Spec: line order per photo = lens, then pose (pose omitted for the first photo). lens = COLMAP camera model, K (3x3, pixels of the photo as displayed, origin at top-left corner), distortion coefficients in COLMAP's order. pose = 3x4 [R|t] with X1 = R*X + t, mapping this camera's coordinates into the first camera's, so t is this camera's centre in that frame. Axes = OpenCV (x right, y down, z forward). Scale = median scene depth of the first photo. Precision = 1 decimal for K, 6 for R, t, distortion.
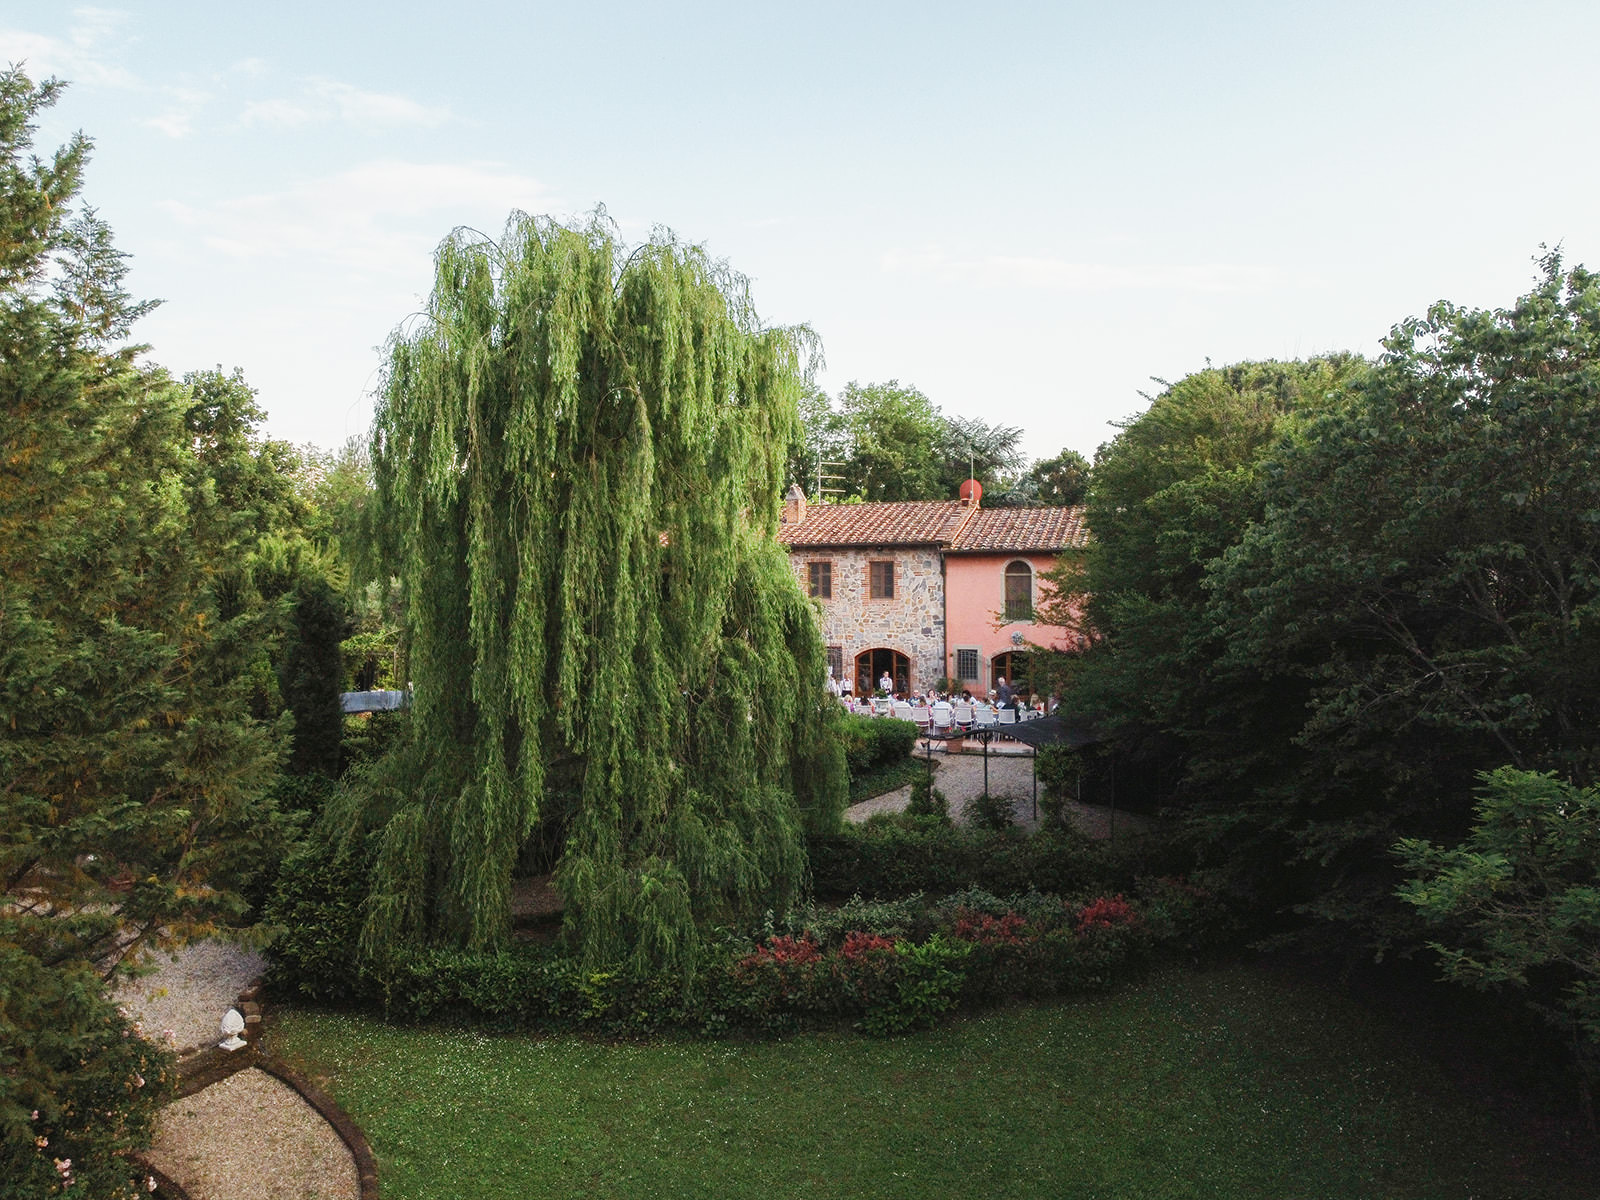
lens RADIAL K [[1205.4, 0, 804.2], [0, 1205.4, 599.9], [0, 0, 1]] dist [-0.004151, 0.005071]
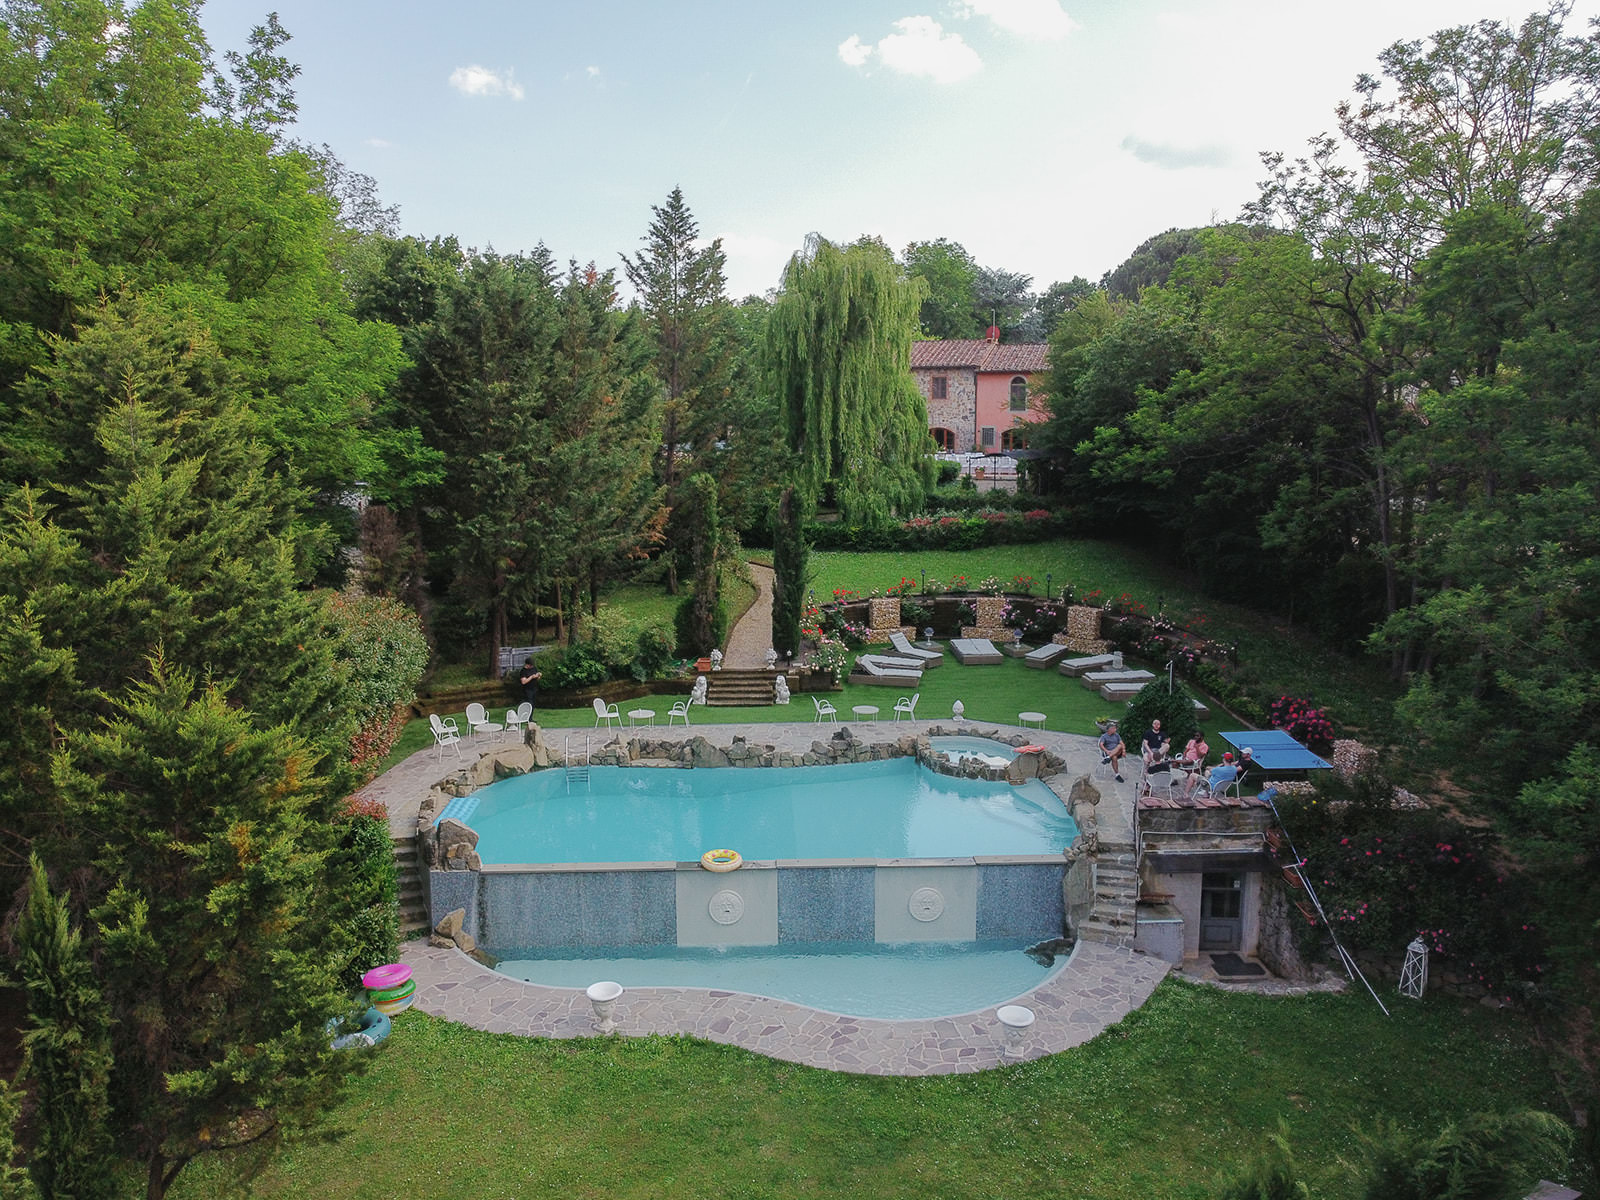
lens RADIAL K [[1205.4, 0, 788.5], [0, 1205.4, 598.1], [0, 0, 1]] dist [-0.004151, 0.005071]
pose [[0.999555, 0.004318, -0.029514, -0.101046], [0.000330, 0.987804, 0.155703, 0.012286], [0.029827, -0.155643, 0.987363, -0.769449]]
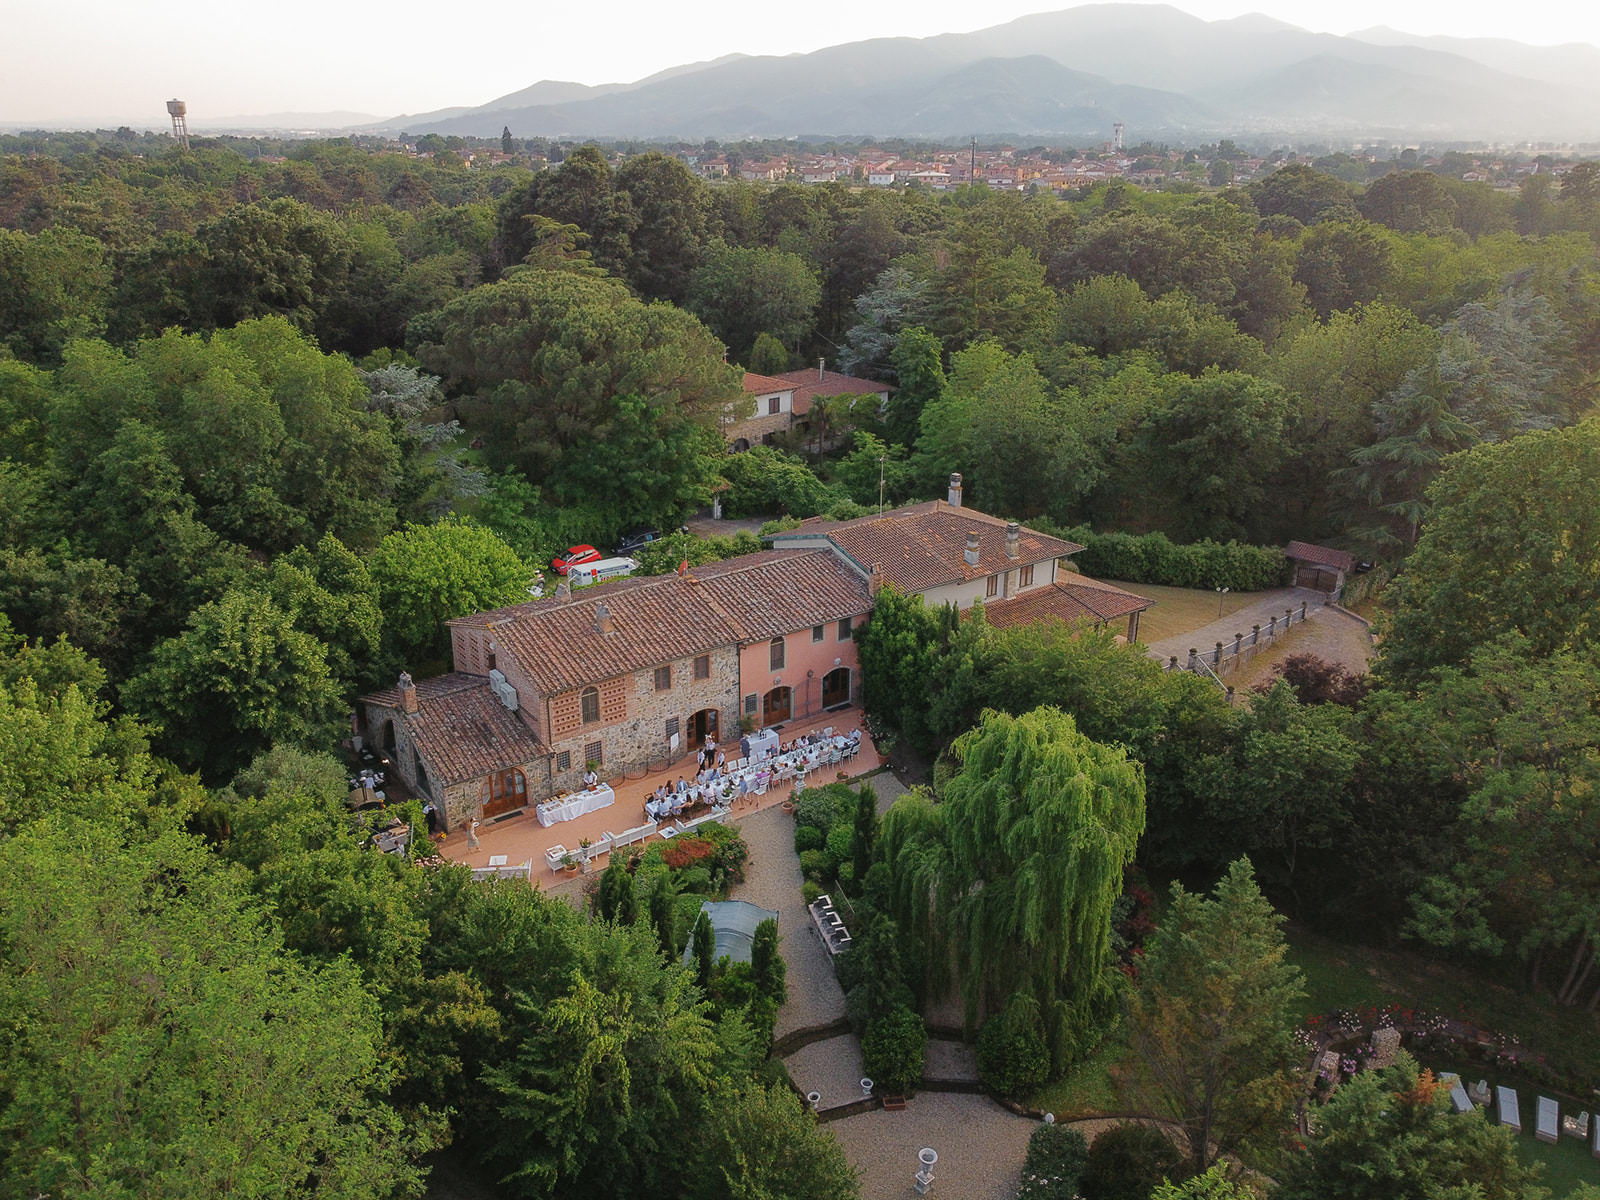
lens RADIAL K [[1205.4, 0, 793.3], [0, 1205.4, 593.3], [0, 0, 1]] dist [-0.004151, 0.005071]
pose [[0.585926, -0.288287, 0.757352, -0.972881], [0.001410, 0.934943, 0.354796, -0.633423], [-0.810364, -0.206816, 0.548213, 0.124916]]
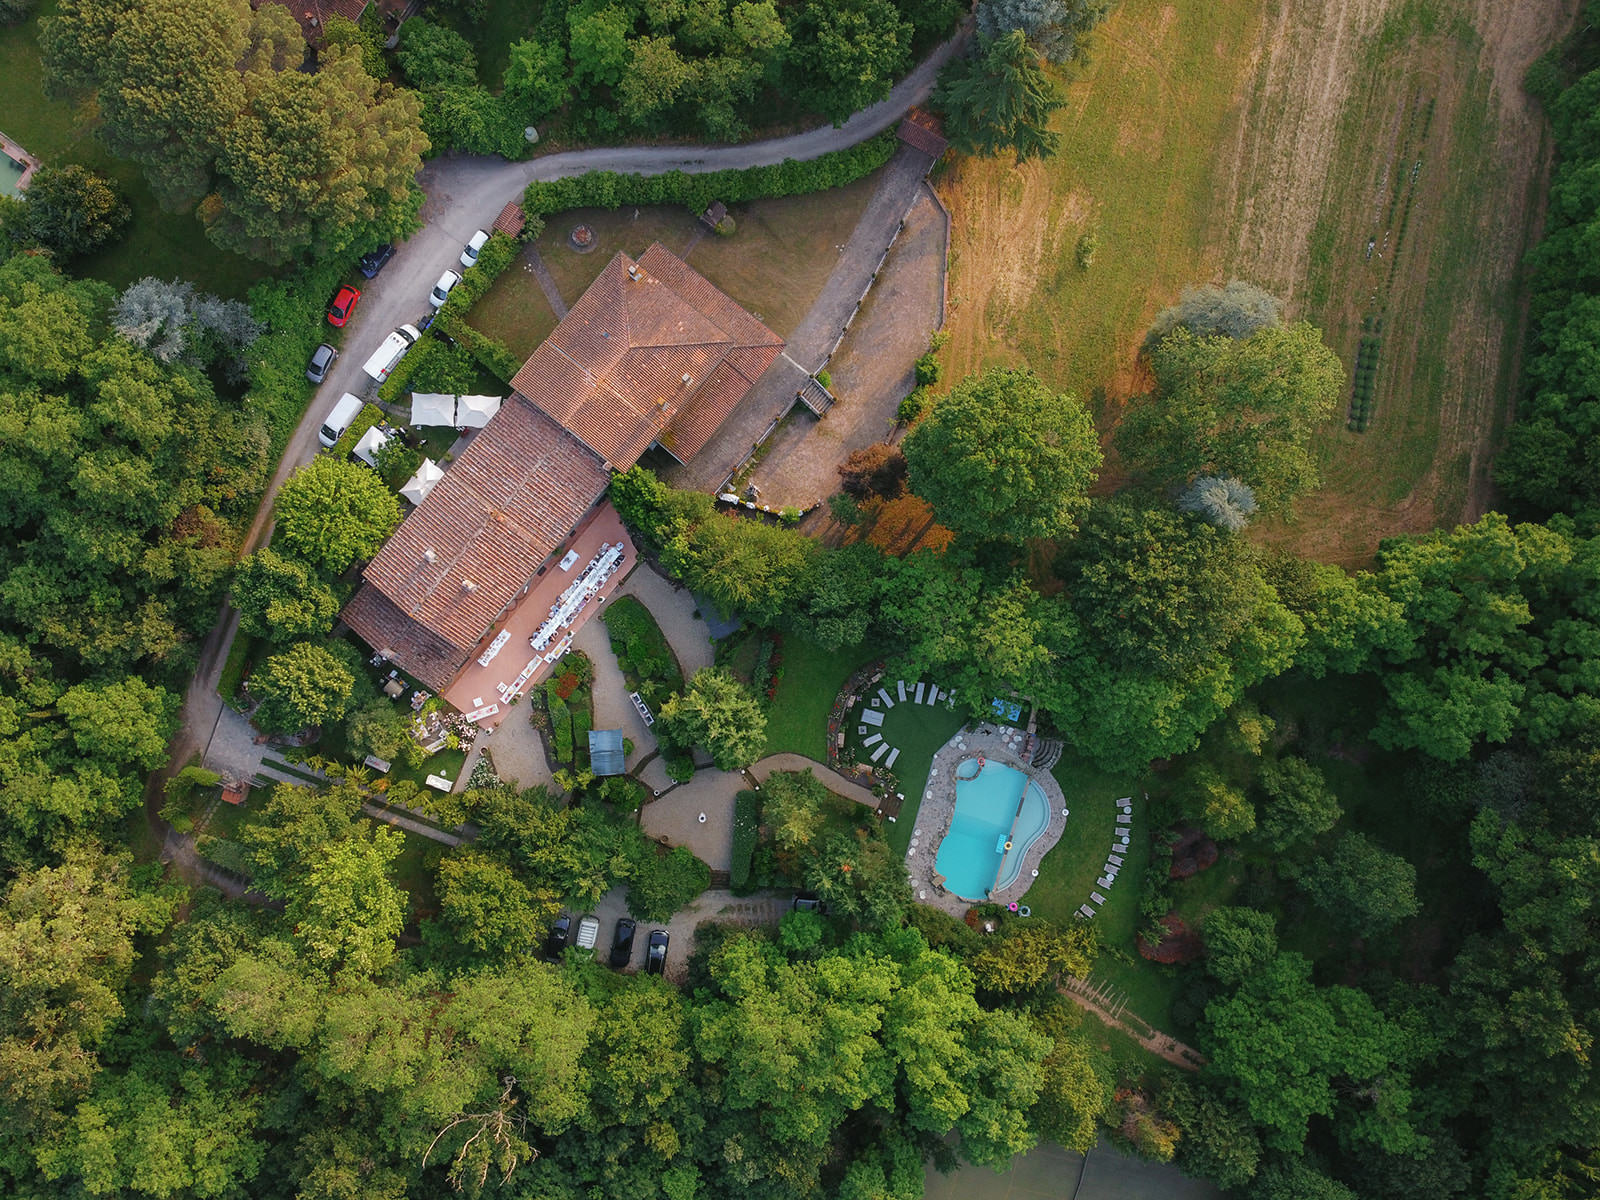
lens RADIAL K [[1205.4, 0, 789.6], [0, 1205.4, 583.3], [0, 0, 1]] dist [-0.004151, 0.005071]
pose [[0.371859, -0.928267, 0.006356, 0.231631], [-0.000044, 0.006829, 0.999977, -2.626859], [-0.928289, -0.371851, 0.002499, 0.474070]]
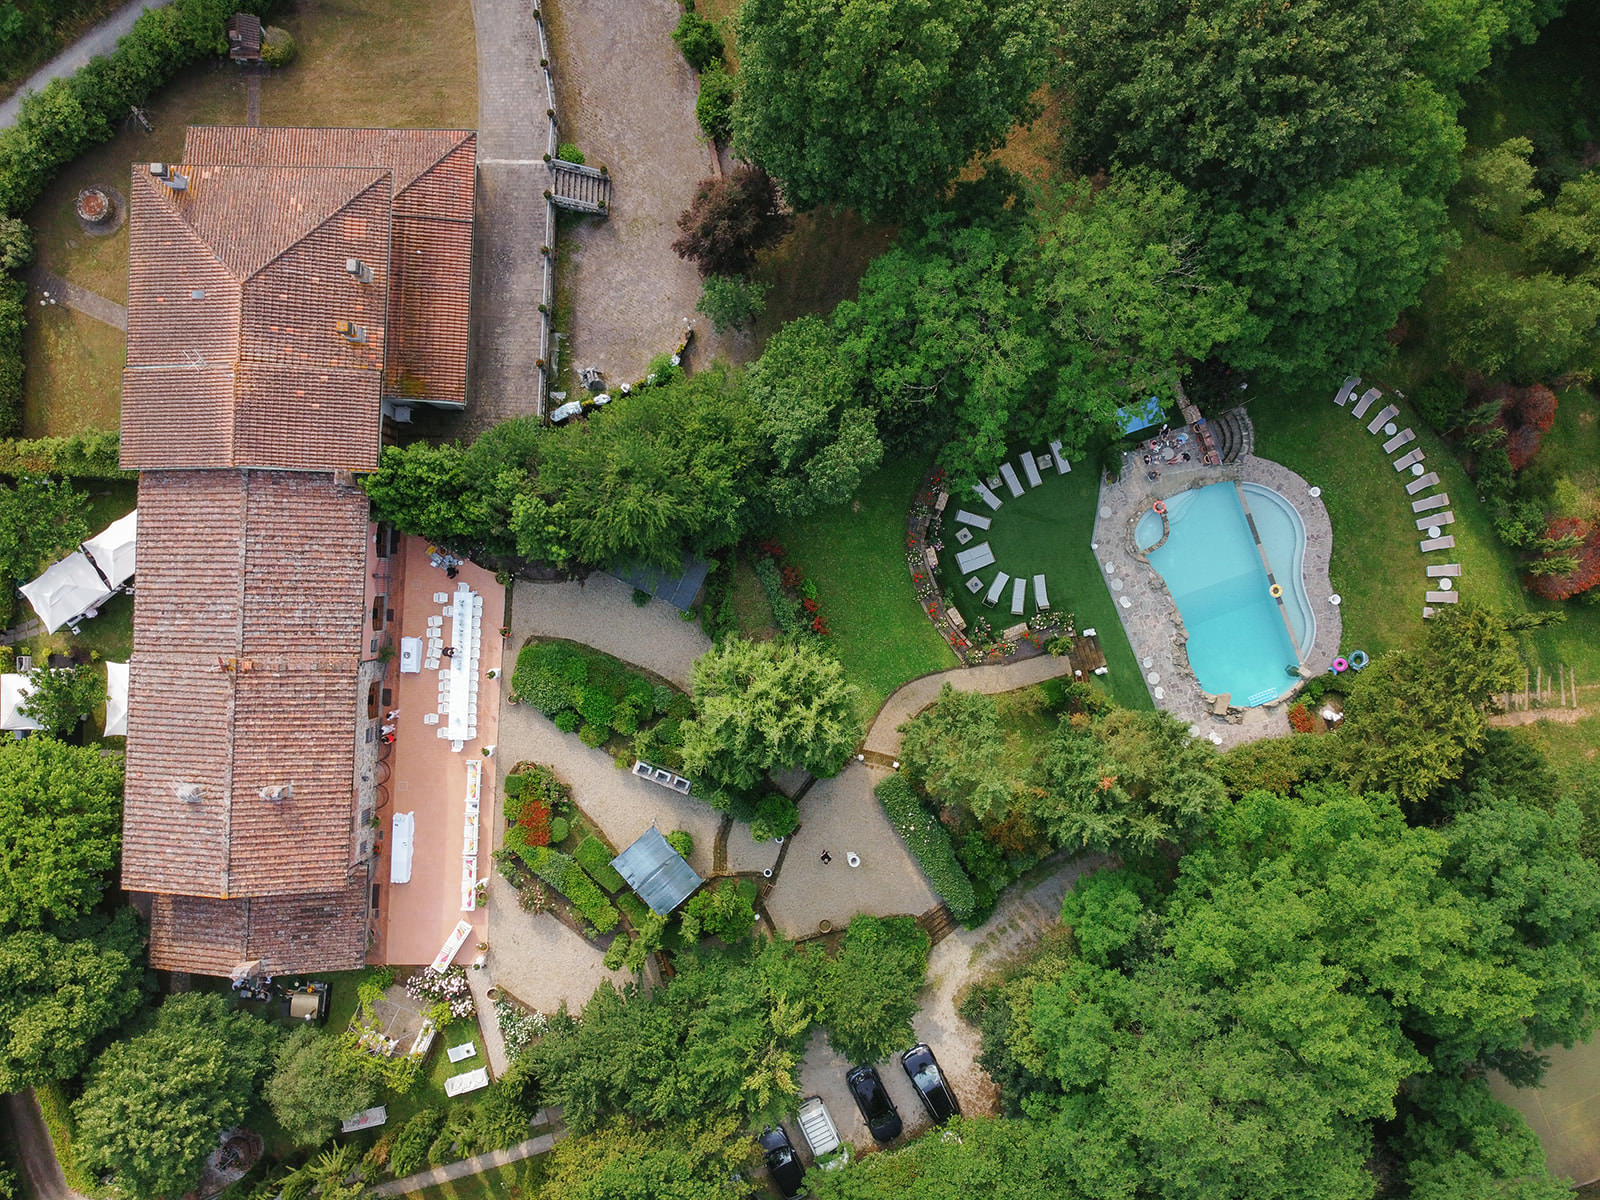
lens RADIAL K [[1205.4, 0, 798.2], [0, 1205.4, 596.3], [0, 0, 1]] dist [-0.004151, 0.005071]
pose [[-0.269701, -0.962903, -0.008919, 0.061127], [-0.001290, -0.008901, 0.999960, -1.524703], [-0.962943, 0.269702, 0.001159, 0.440016]]
